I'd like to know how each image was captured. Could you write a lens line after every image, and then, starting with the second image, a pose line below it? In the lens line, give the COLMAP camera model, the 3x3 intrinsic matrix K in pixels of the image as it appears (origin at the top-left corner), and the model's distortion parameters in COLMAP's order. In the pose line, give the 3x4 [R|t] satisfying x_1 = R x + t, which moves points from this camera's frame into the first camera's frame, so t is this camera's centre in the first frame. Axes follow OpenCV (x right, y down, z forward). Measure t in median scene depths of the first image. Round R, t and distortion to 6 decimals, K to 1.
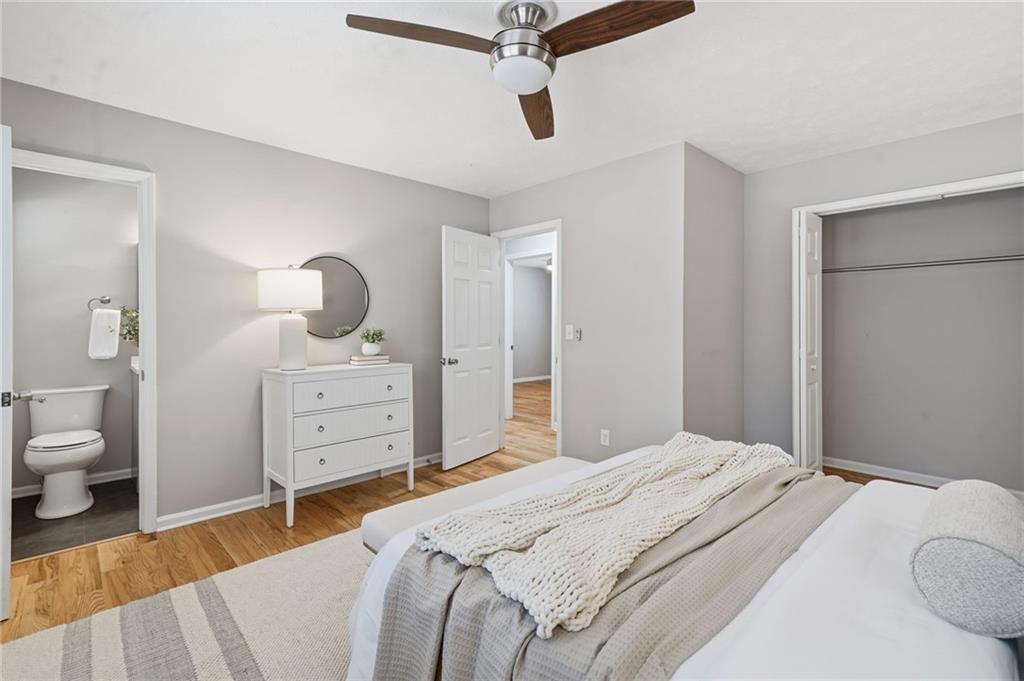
lens RADIAL K [[457.7, 0, 513.6], [0, 457.7, 330.4], [0, 0, 1]] dist [0.002783, -0.000227]
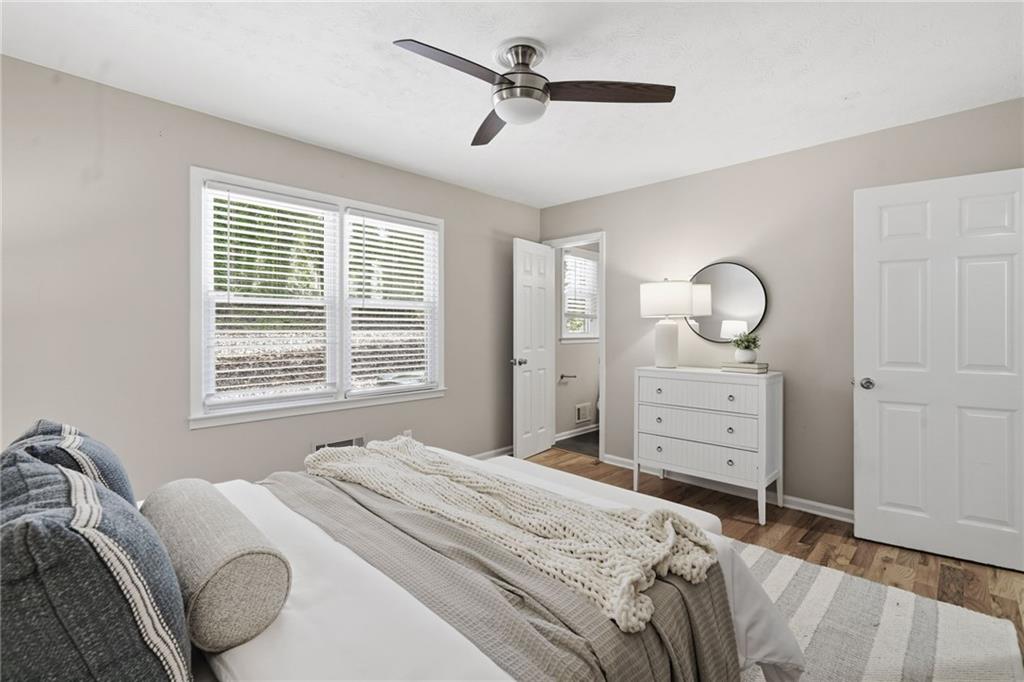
lens RADIAL K [[477.7, 0, 512.0], [0, 477.7, 341.0], [0, 0, 1]] dist [0.003233, 0.000405]
pose [[0.020081, 0.029862, -0.999352, 0.787540], [-0.013992, 0.999464, 0.029584, -0.014693], [0.999700, 0.013389, 0.020488, 0.625150]]
